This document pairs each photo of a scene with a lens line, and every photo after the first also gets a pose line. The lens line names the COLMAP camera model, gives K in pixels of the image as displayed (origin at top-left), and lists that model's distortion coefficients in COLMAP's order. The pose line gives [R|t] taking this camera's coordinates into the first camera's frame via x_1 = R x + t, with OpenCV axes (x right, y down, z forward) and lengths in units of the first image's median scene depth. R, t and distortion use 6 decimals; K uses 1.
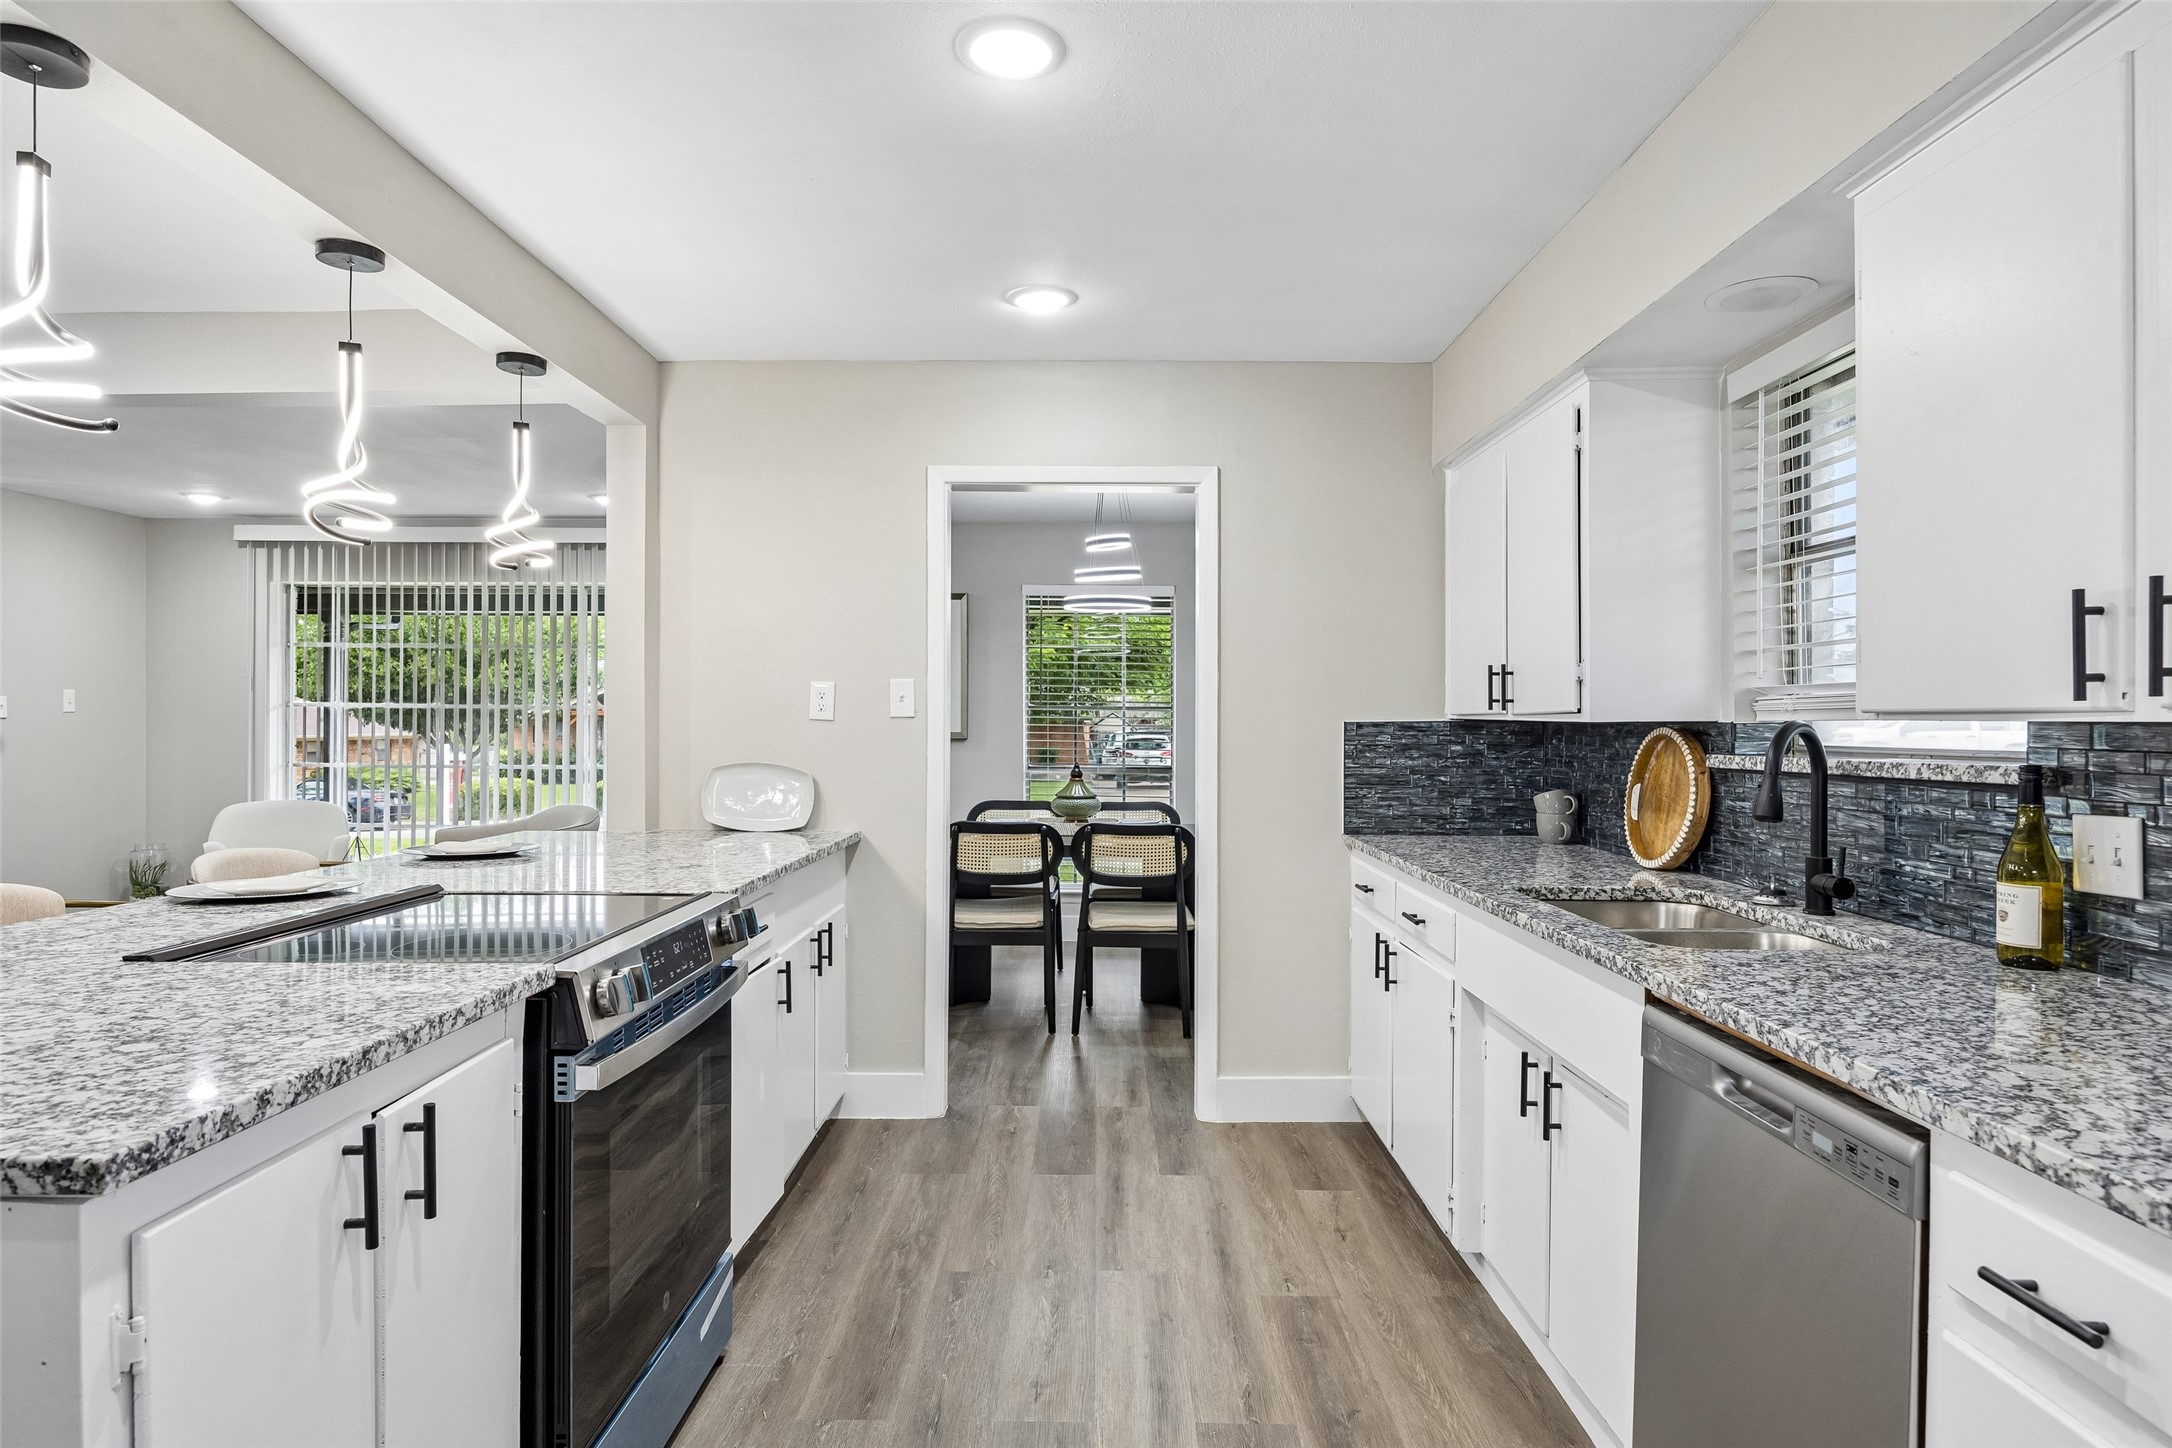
lens RADIAL K [[1219.3, 0, 1092.4], [0, 1219.3, 727.3], [0, 0, 1]] dist [-0.000360, 0.001937]
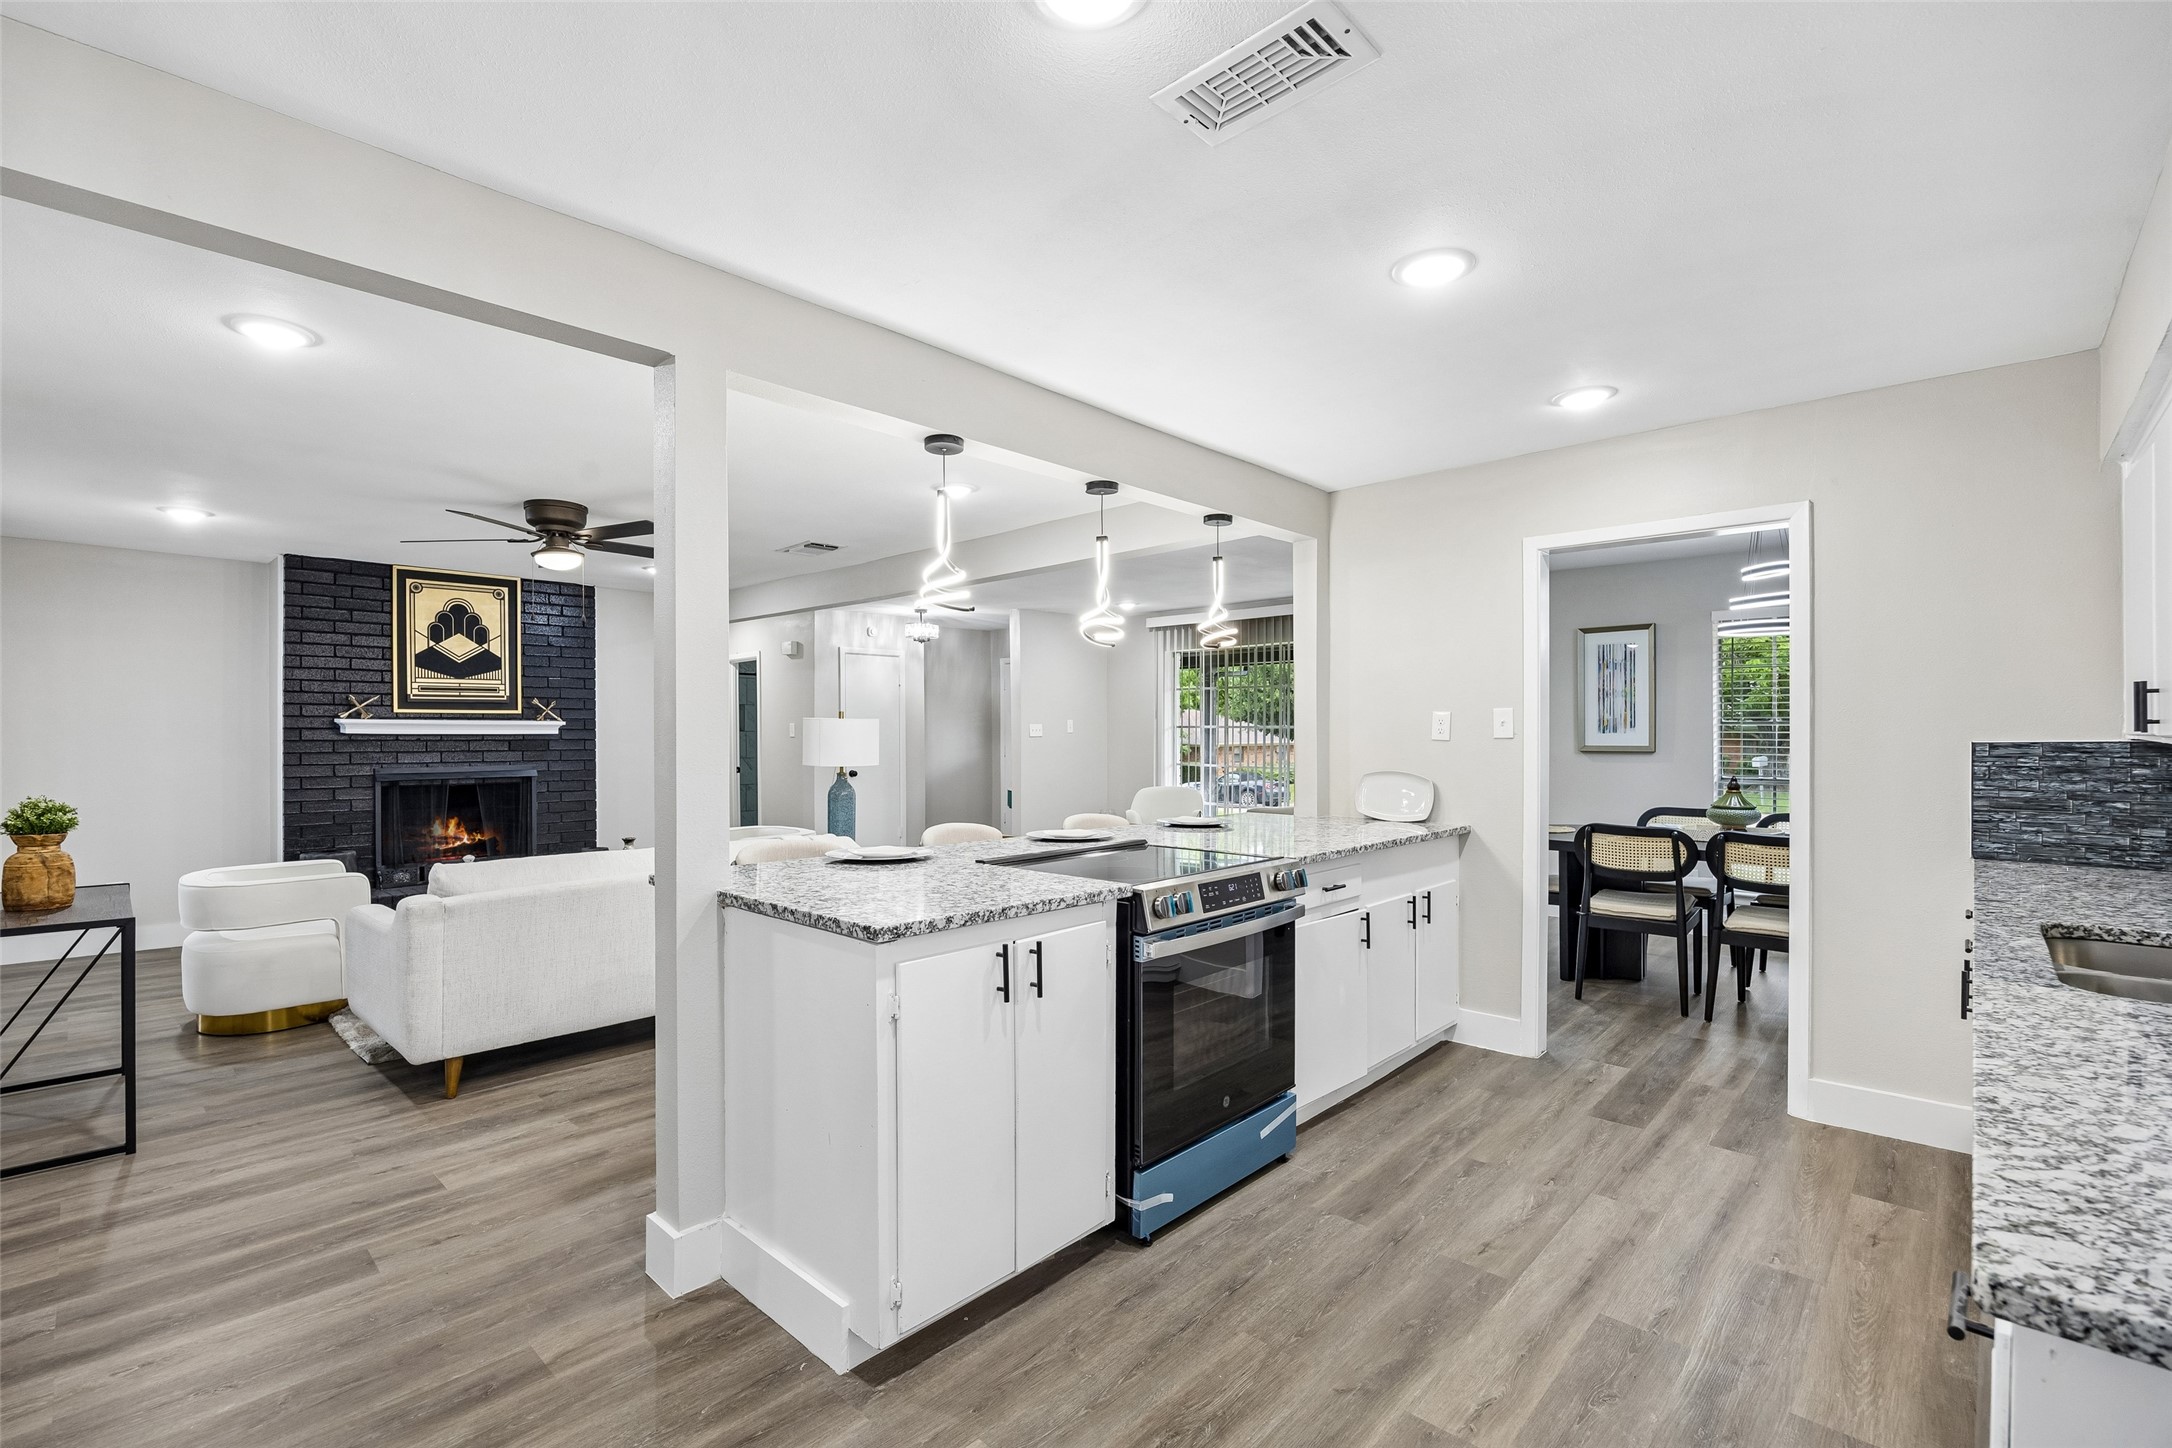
lens RADIAL K [[972.3, 0, 1068.4], [0, 972.3, 739.7], [0, 0, 1]] dist [-0.007909, 0.000567]
pose [[0.727283, 0.000139, -0.686338, 0.241017], [0.003156, 0.999989, 0.003547, -0.013172], [0.686331, -0.004746, 0.727274, -0.057179]]
